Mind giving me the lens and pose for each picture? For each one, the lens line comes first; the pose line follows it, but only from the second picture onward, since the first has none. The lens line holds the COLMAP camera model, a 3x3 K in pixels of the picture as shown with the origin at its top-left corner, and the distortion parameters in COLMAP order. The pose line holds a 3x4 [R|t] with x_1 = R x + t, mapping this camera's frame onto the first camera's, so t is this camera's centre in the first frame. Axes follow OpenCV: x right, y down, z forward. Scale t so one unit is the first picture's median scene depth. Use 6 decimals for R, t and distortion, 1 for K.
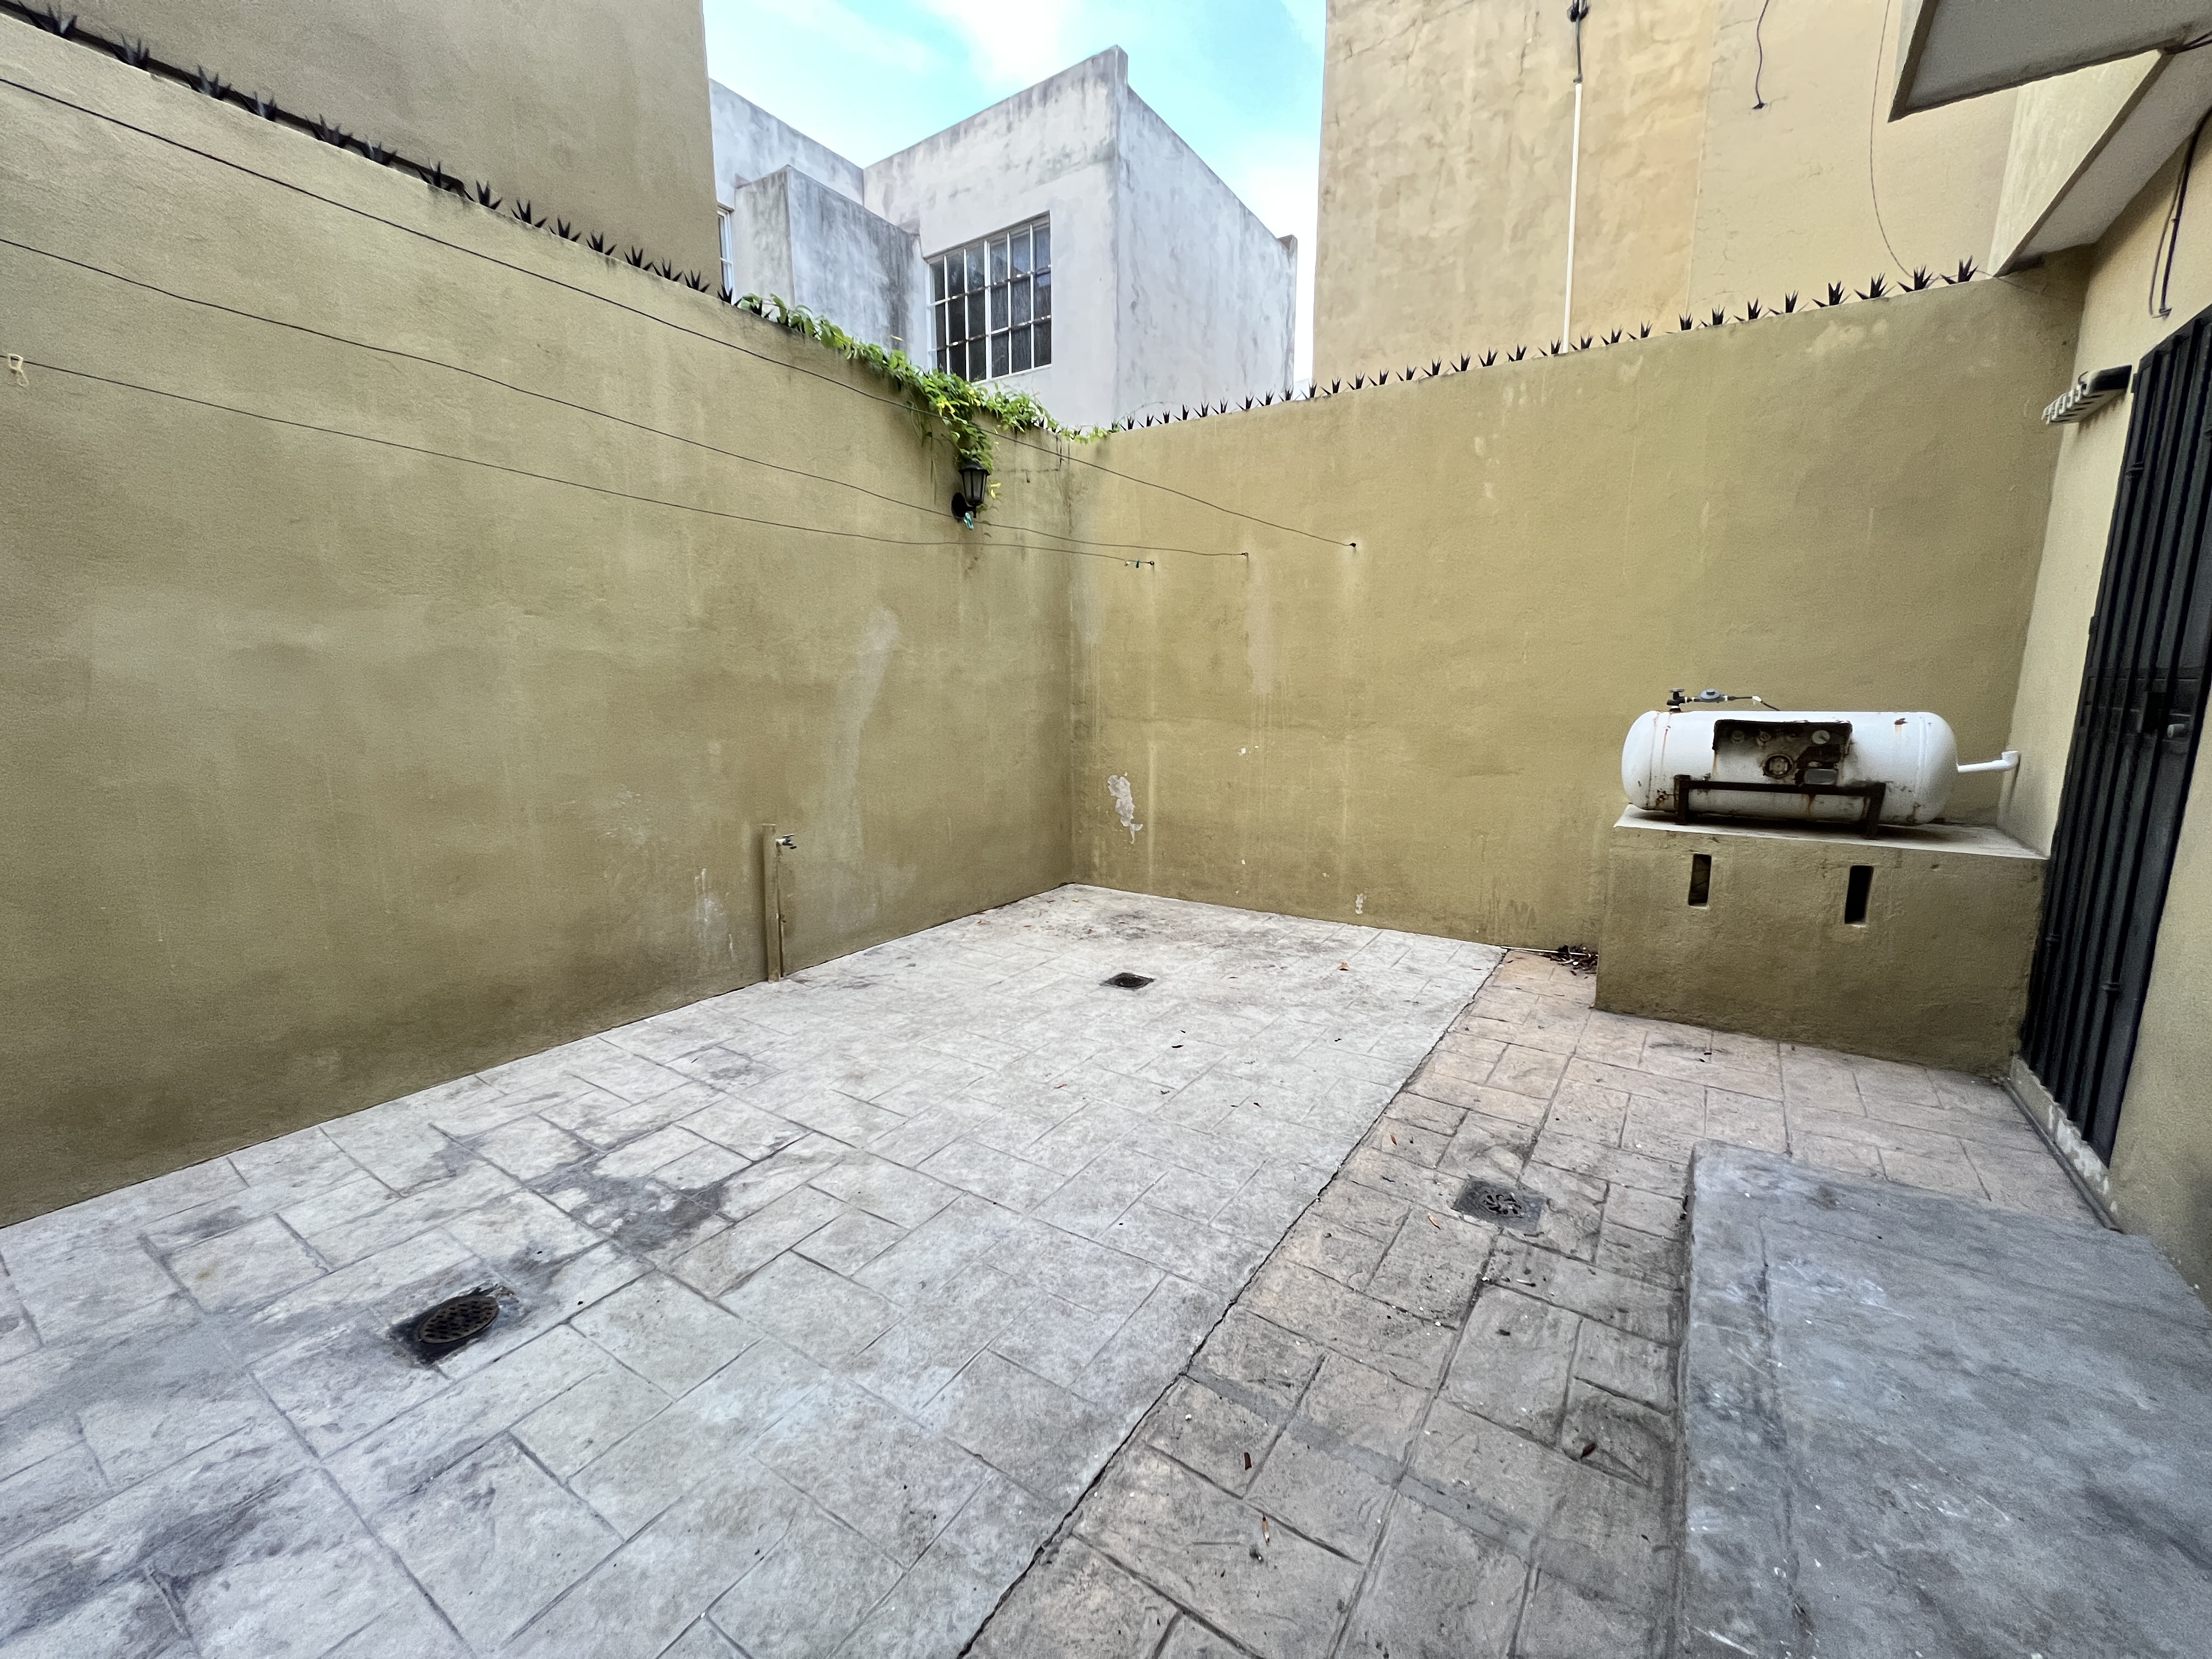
lens RADIAL K [[883.4, 0, 1108.2], [0, 883.4, 831.4], [0, 0, 1]] dist [-0.005003, 0.001942]
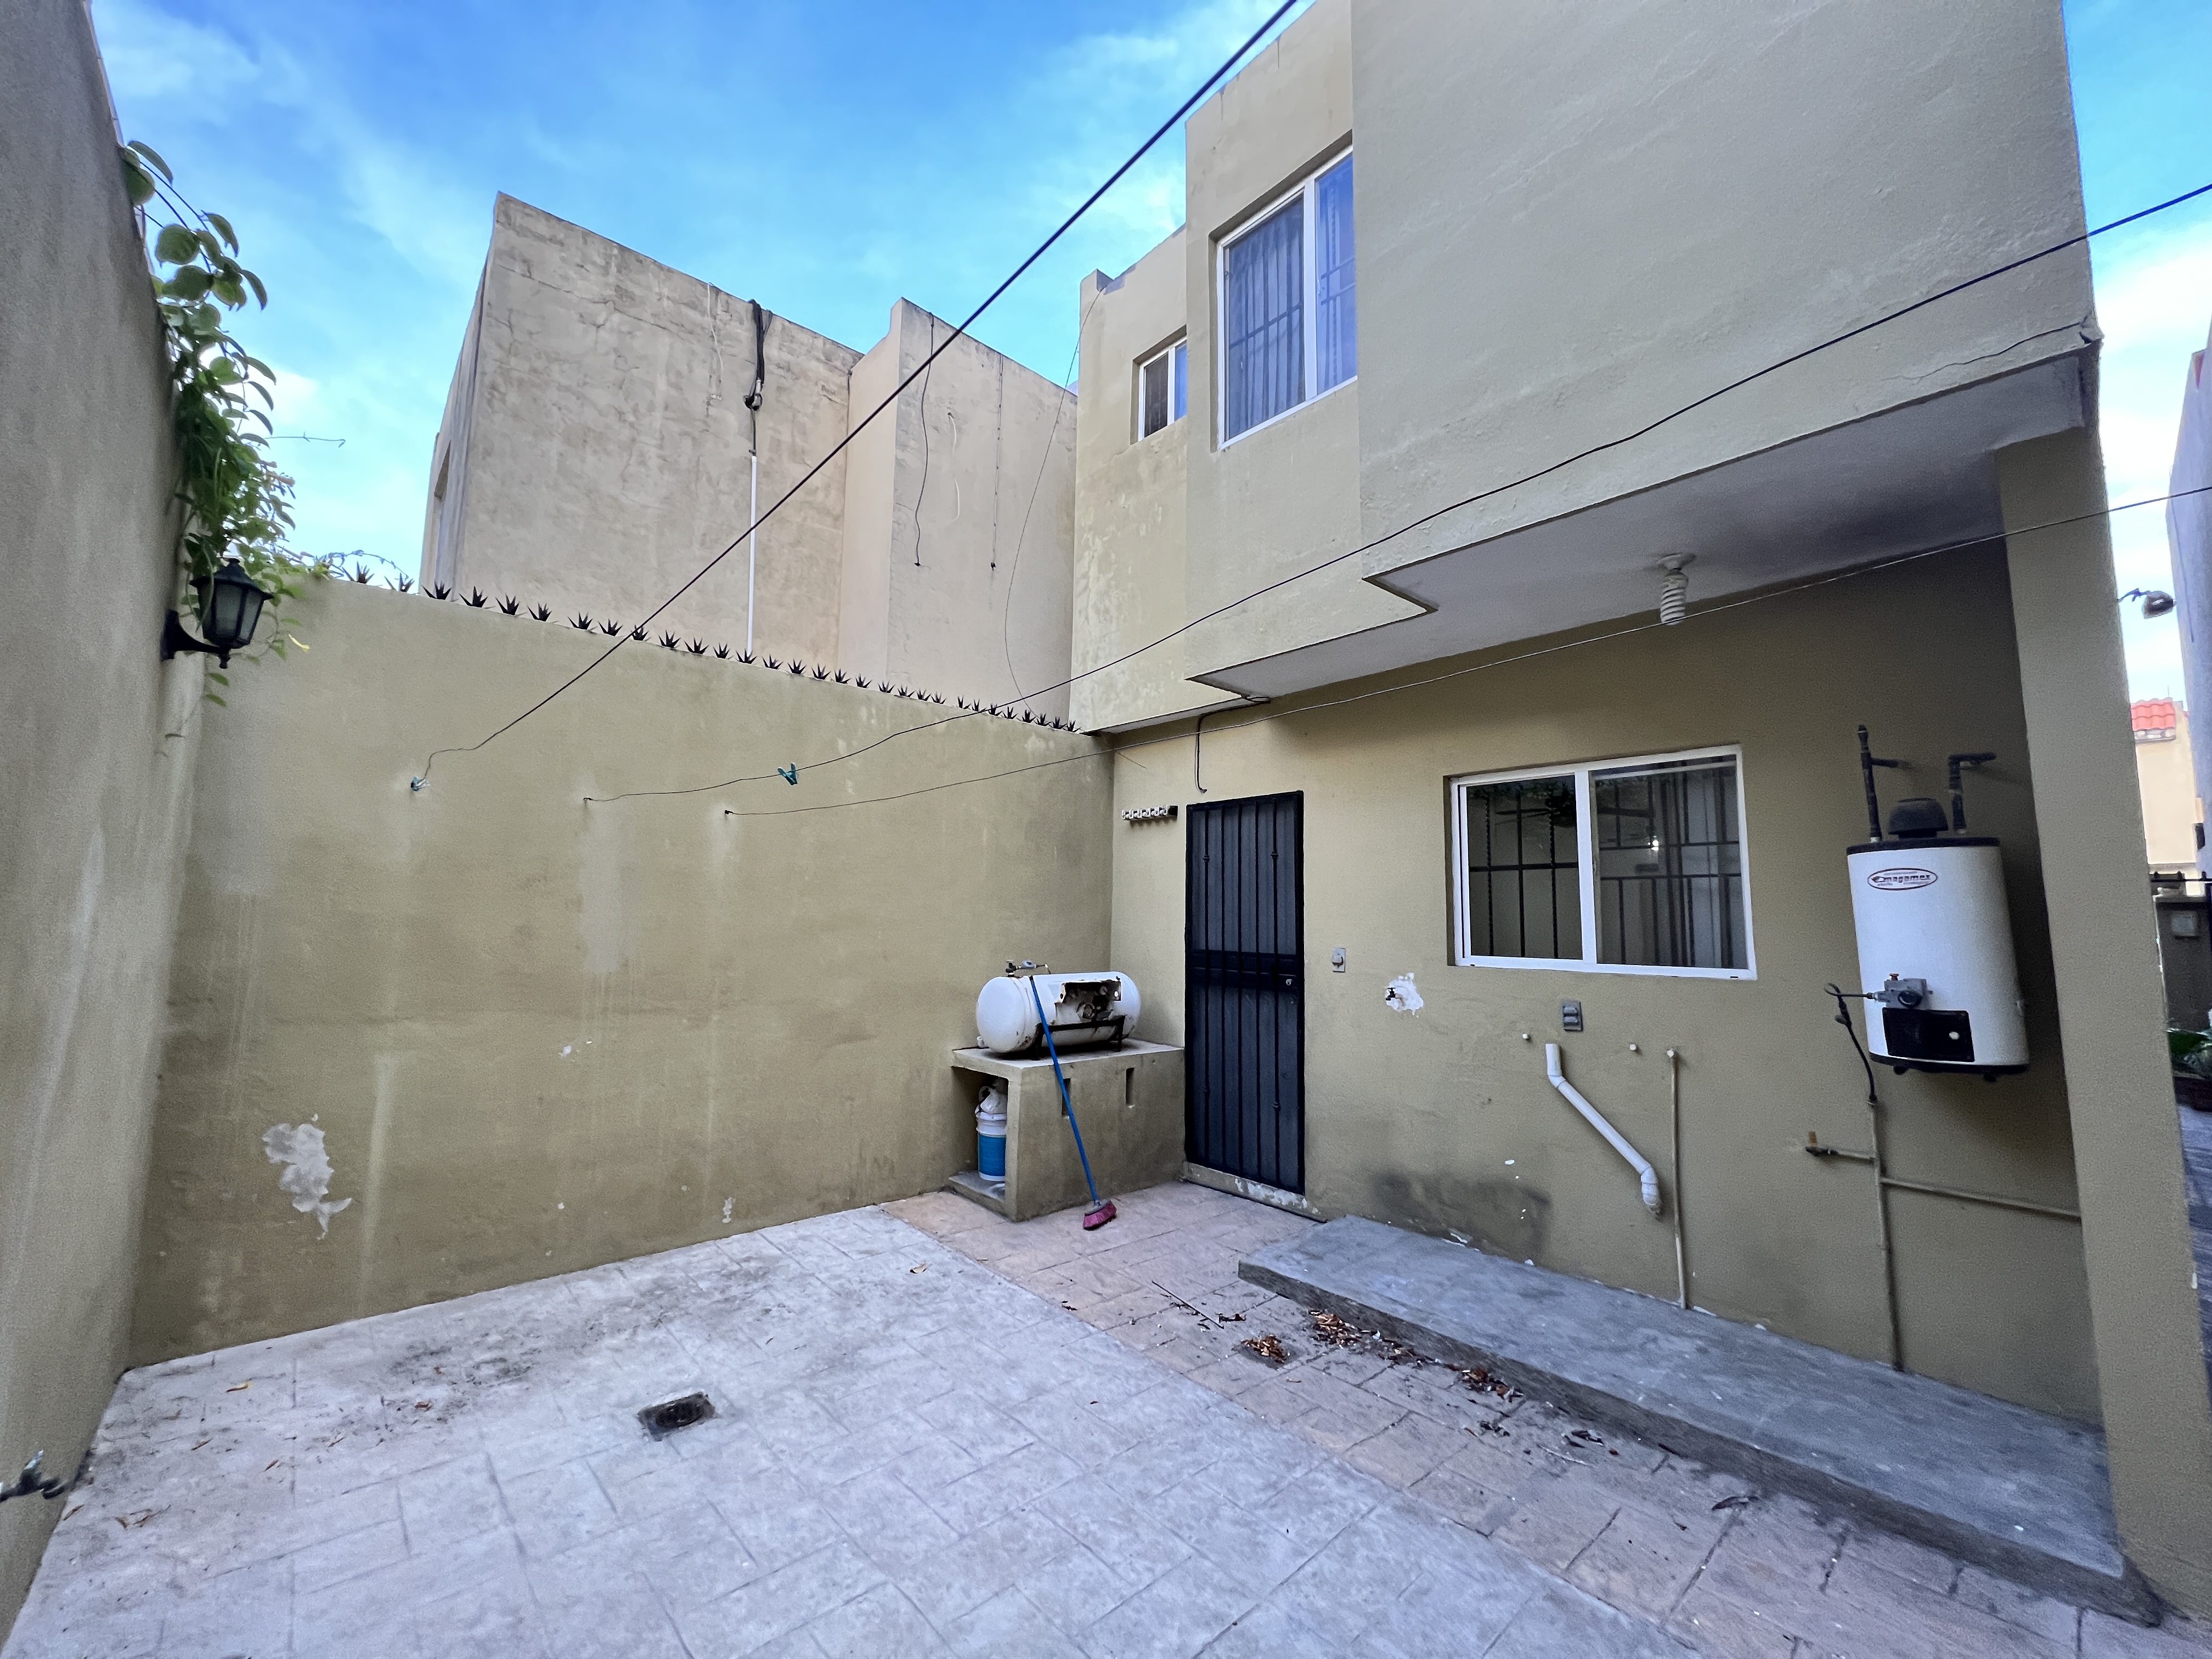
lens RADIAL K [[883.4, 0, 1112.2], [0, 883.4, 827.4], [0, 0, 1]] dist [-0.005003, 0.001942]
pose [[0.245388, 0.110364, 0.963122, -0.552525], [0.147110, 0.977754, -0.149522, -0.111929], [-0.958198, 0.178376, 0.223693, 0.415470]]
